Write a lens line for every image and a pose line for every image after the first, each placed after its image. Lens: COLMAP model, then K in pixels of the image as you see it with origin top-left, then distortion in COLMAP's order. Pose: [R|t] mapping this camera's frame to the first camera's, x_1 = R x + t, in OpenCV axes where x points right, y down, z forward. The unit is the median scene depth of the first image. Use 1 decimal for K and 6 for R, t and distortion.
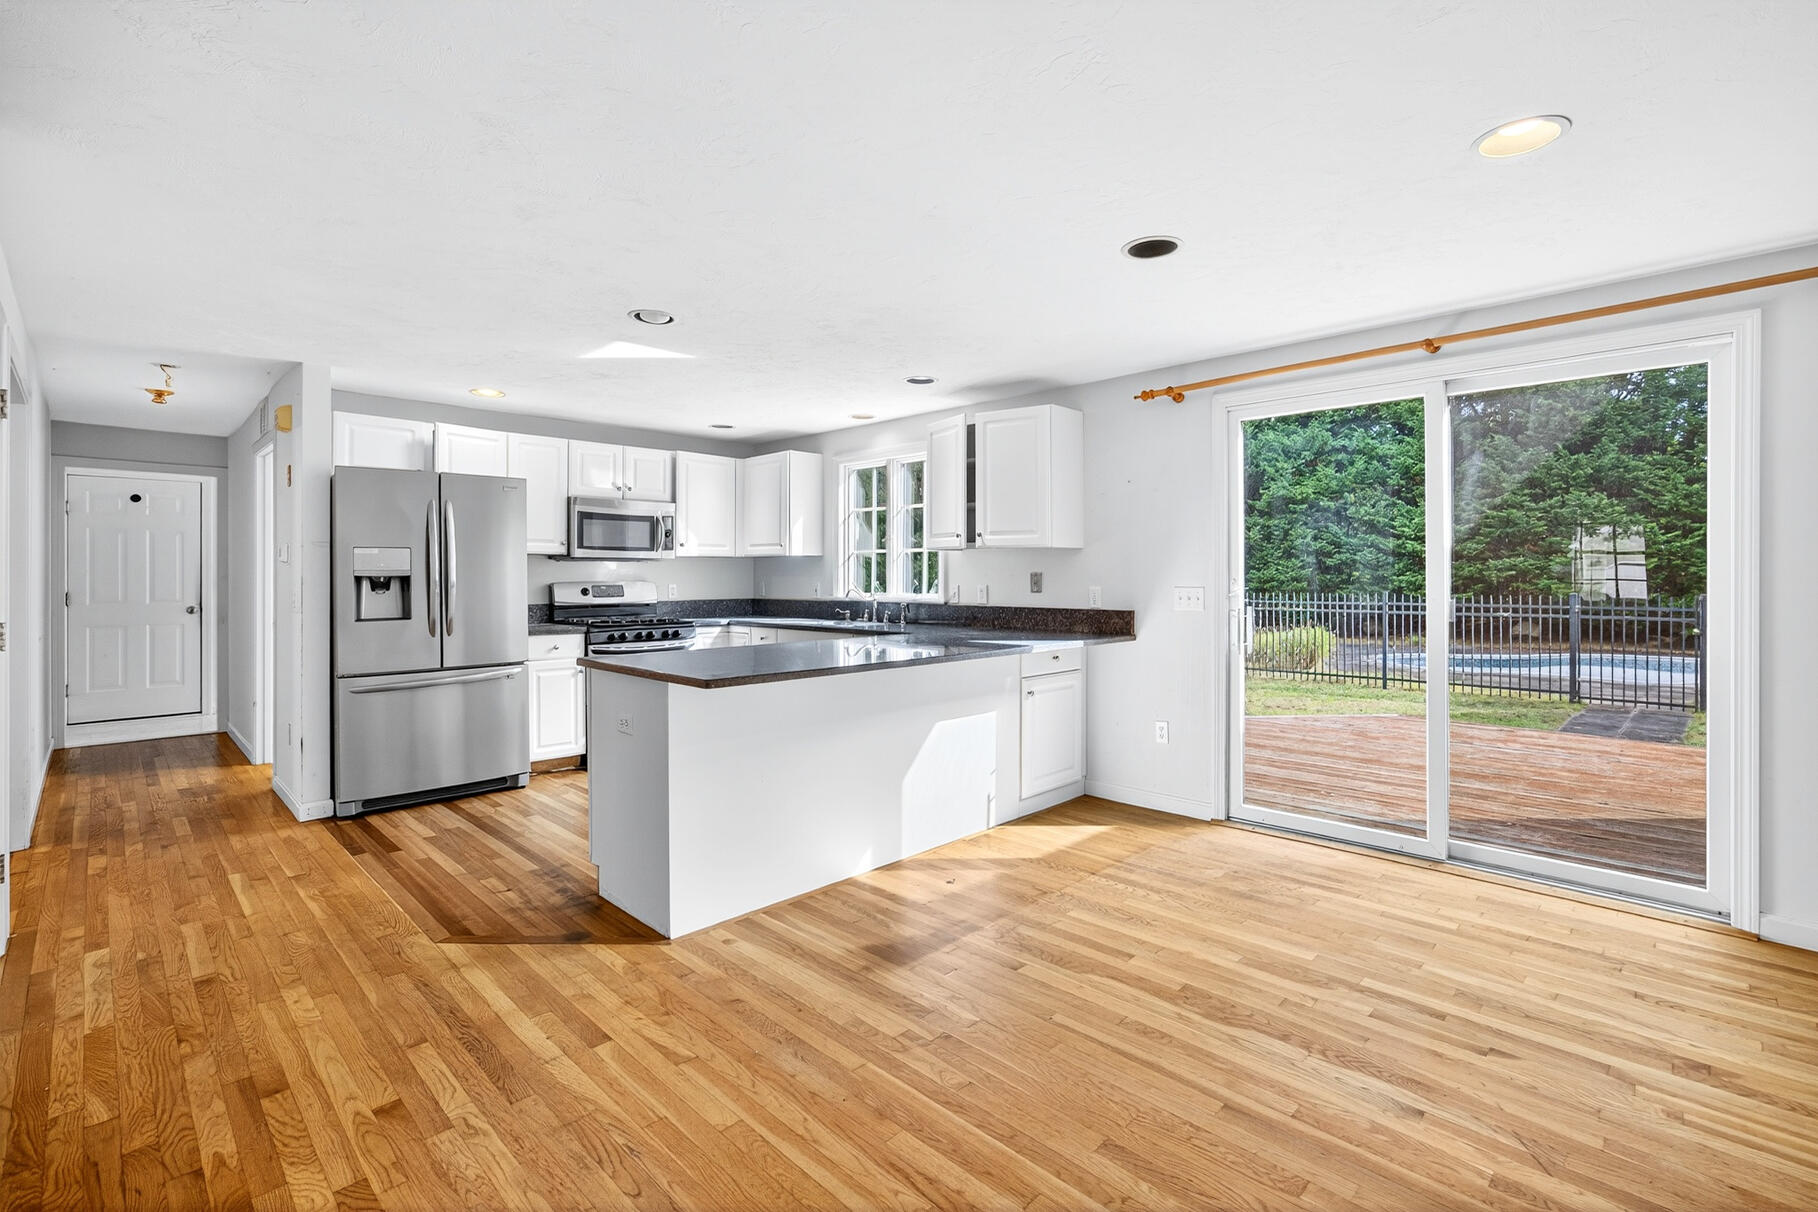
lens RADIAL K [[851.6, 0, 934.3], [0, 851.6, 579.0], [0, 0, 1]] dist [-0.011859, 0.001375]
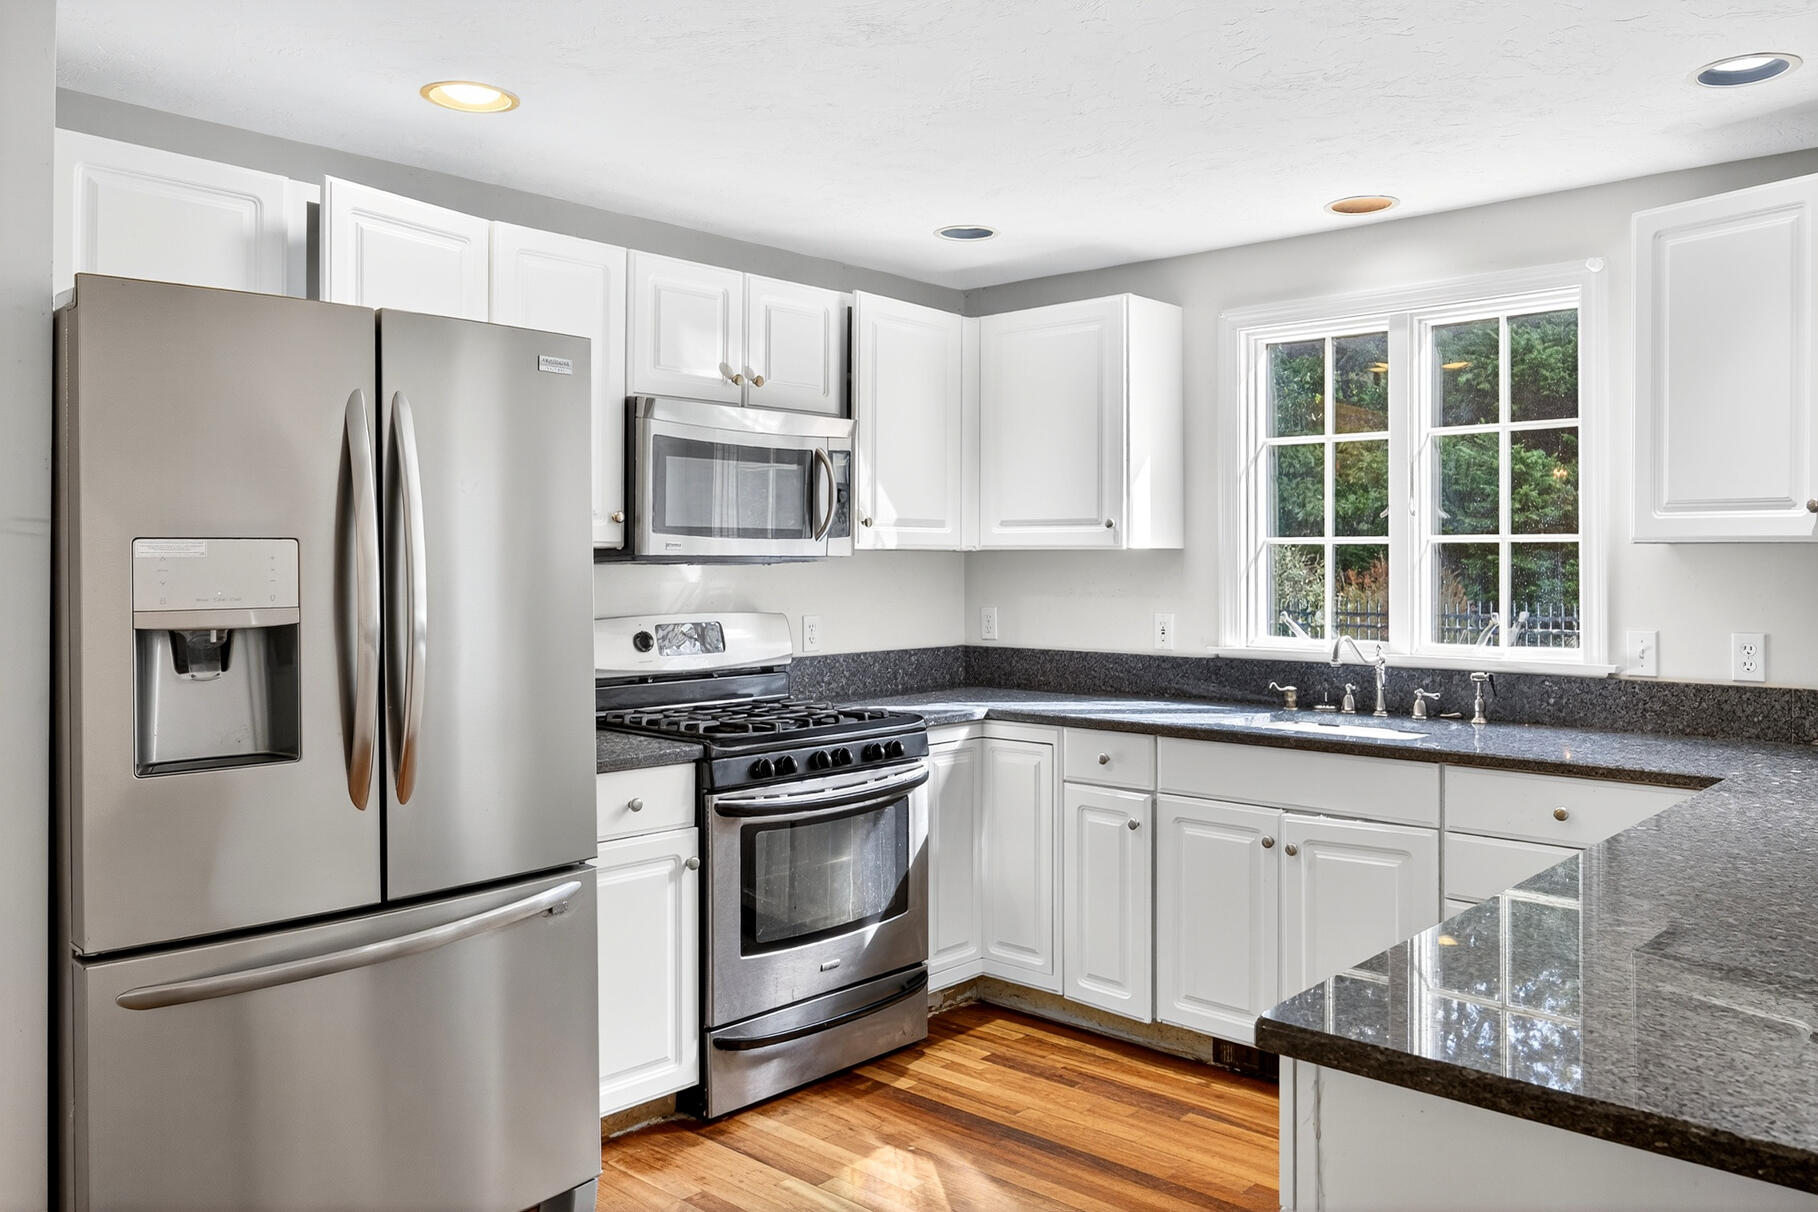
lens RADIAL K [[1381.3, 0, 941.1], [0, 1381.3, 559.6], [0, 0, 1]] dist [-0.014180, -0.007037]
pose [[0.998662, 0.002155, 0.051673, -0.338177], [-0.001995, 0.999993, -0.003149, -0.023424], [-0.051680, 0.003042, 0.998659, 0.391401]]
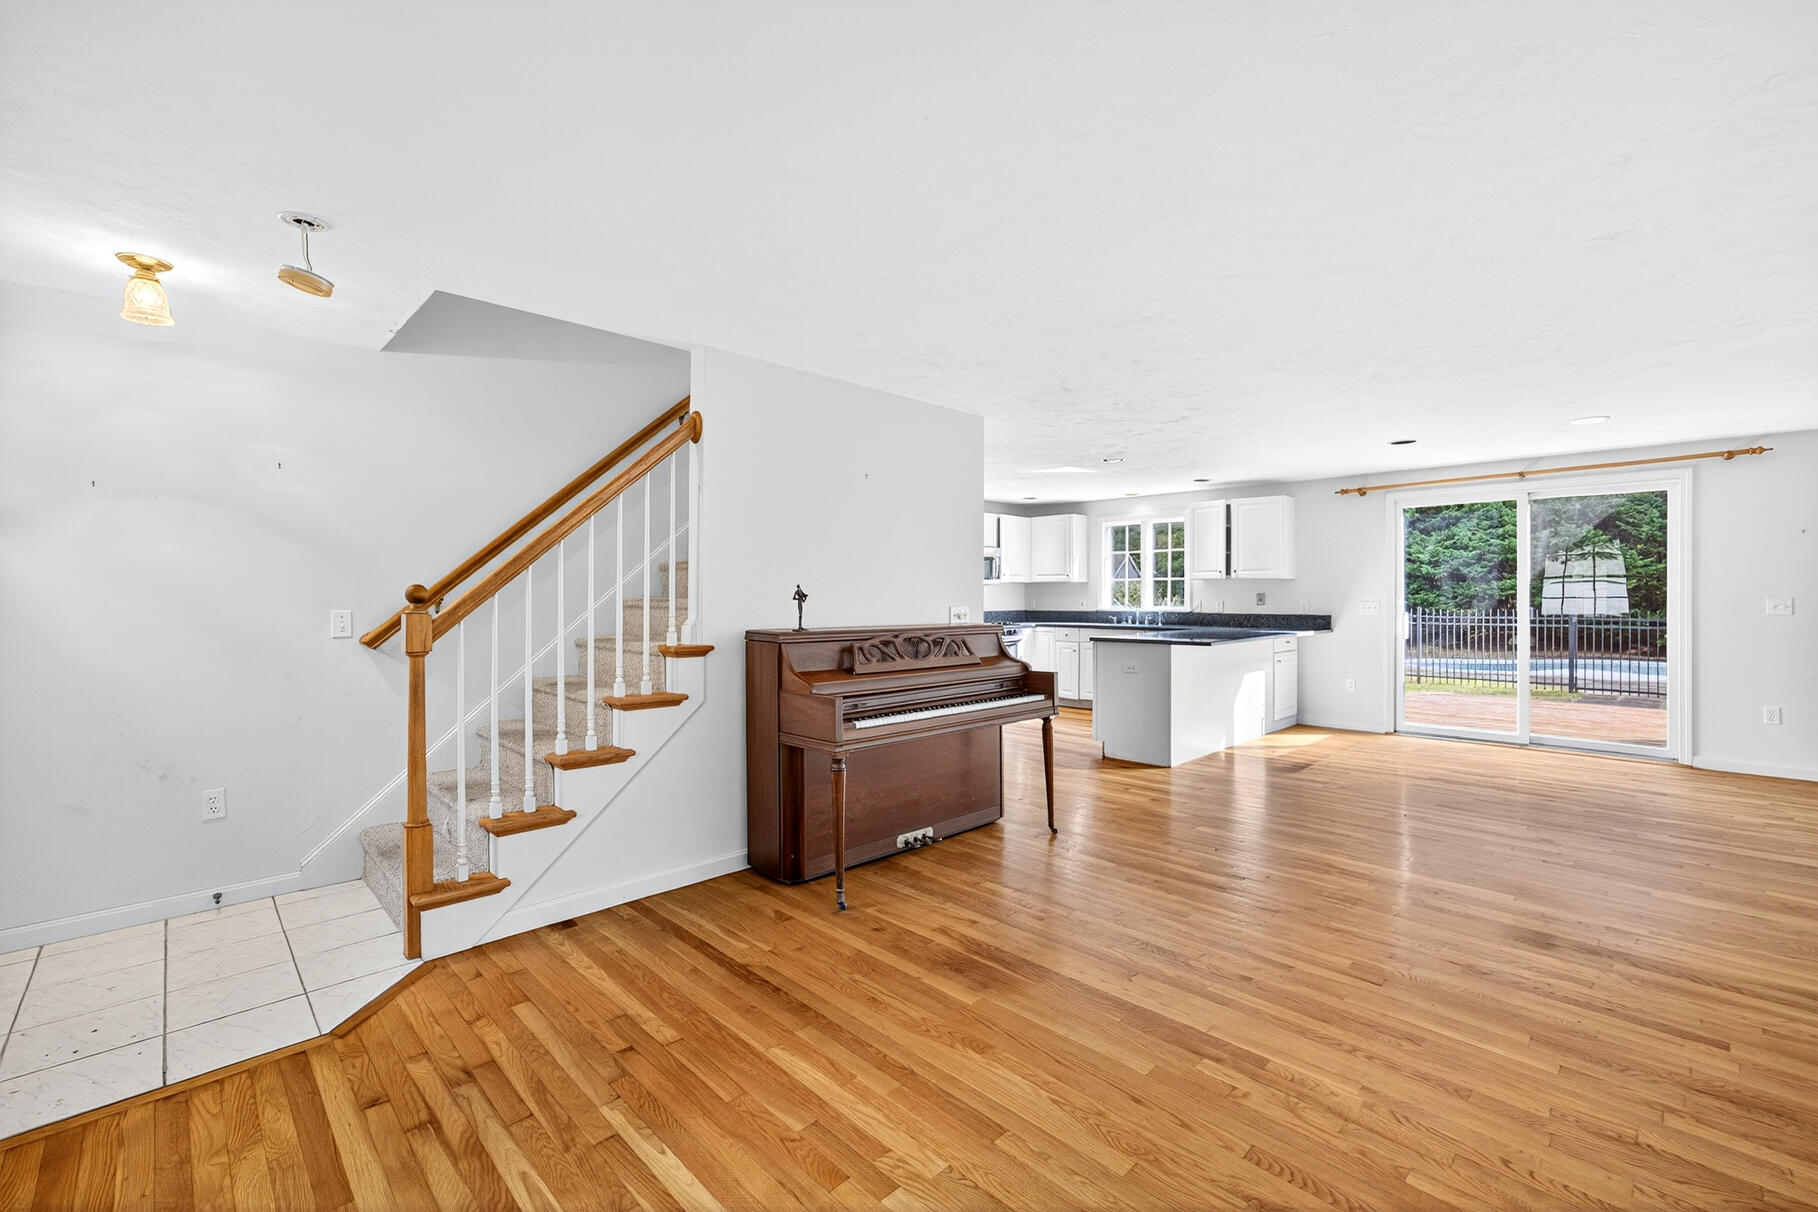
lens RADIAL K [[827.4, 0, 908.2], [0, 827.4, 597.3], [0, 0, 1]] dist [-0.003733, -0.000606]
pose [[0.999905, -0.000674, -0.013784, -0.515299], [0.000667, 1.000000, -0.000532, 0.000886], [0.013785, 0.000523, 0.999905, -0.588769]]
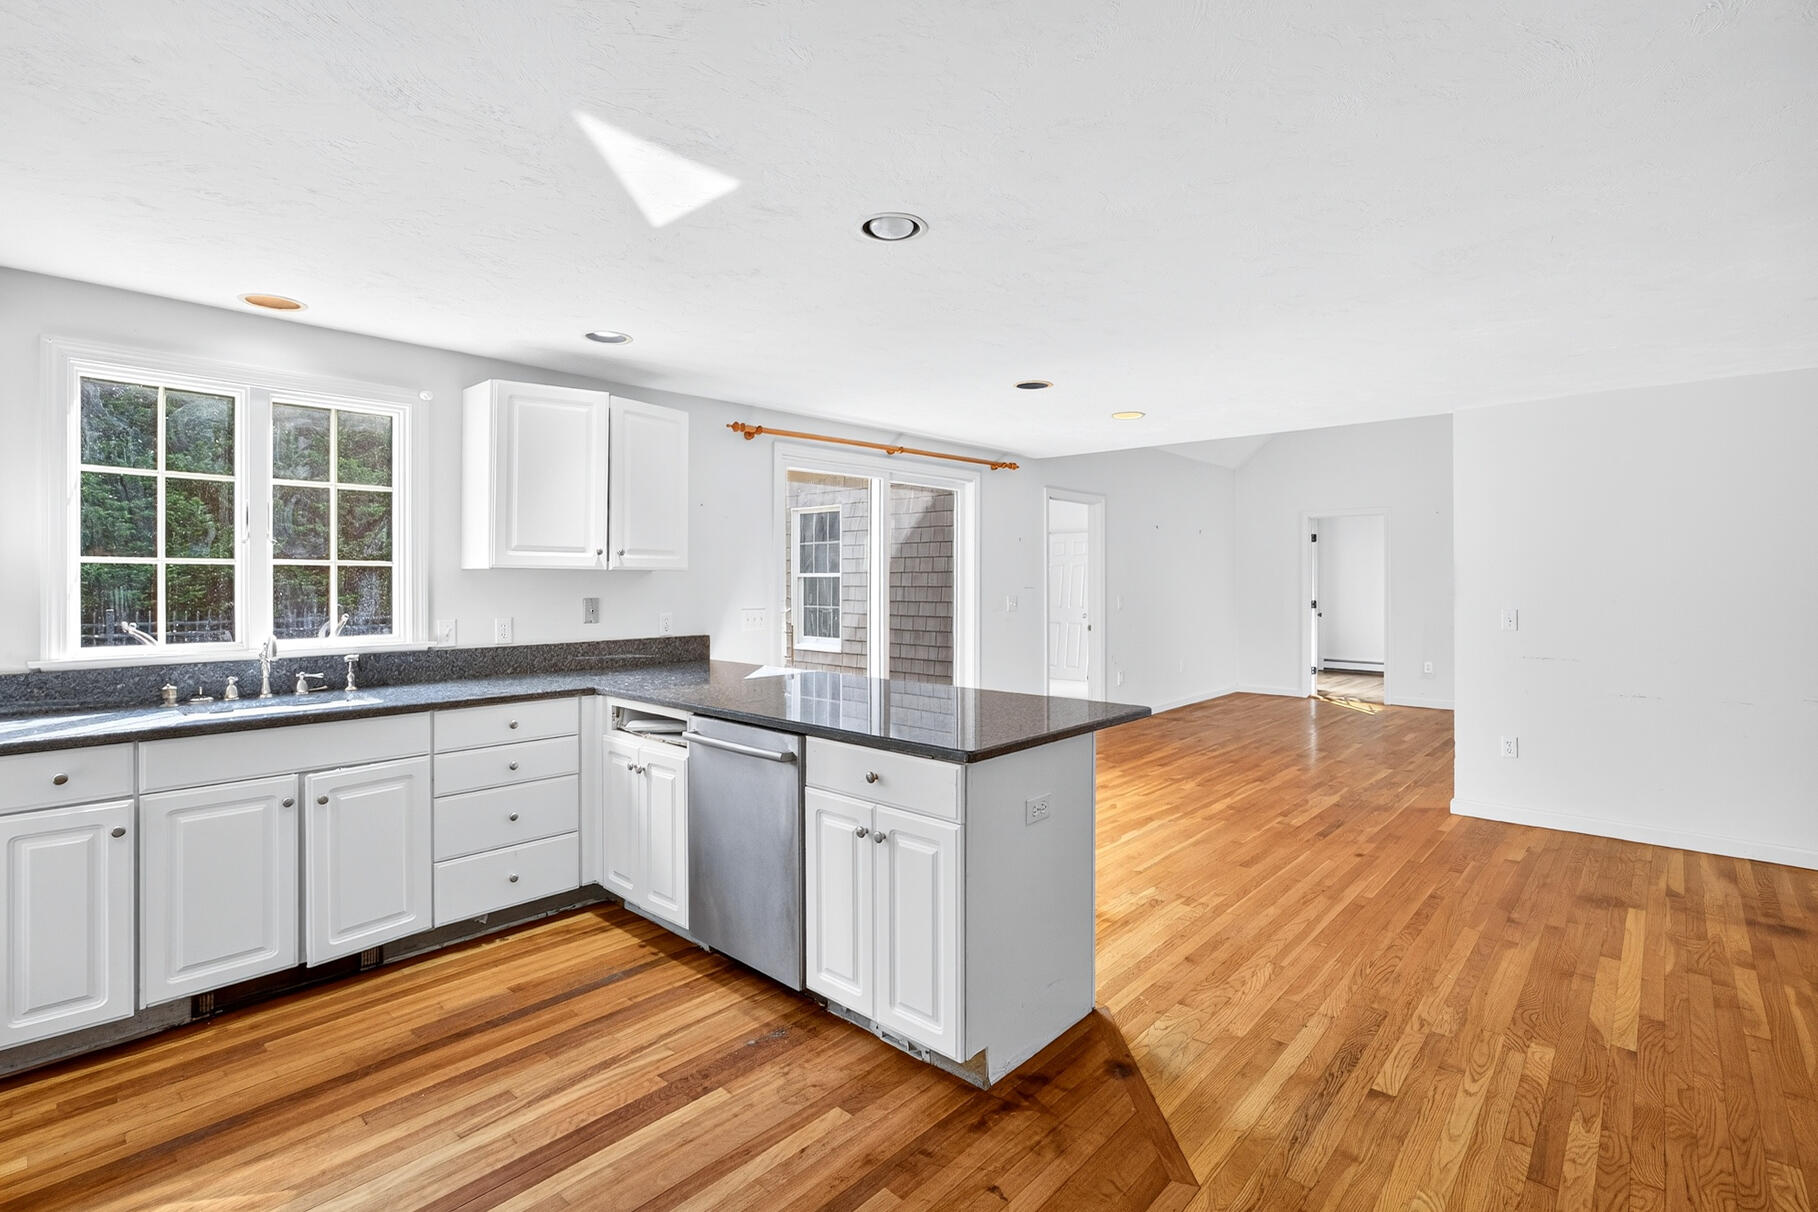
lens RADIAL K [[851.6, 0, 934.3], [0, 851.6, 579.0], [0, 0, 1]] dist [-0.011859, 0.001375]
pose [[-0.075007, 0.003804, 0.997176, -0.671599], [0.001662, 0.999992, -0.003690, -0.021951], [-0.997182, 0.001380, -0.075013, 0.684881]]
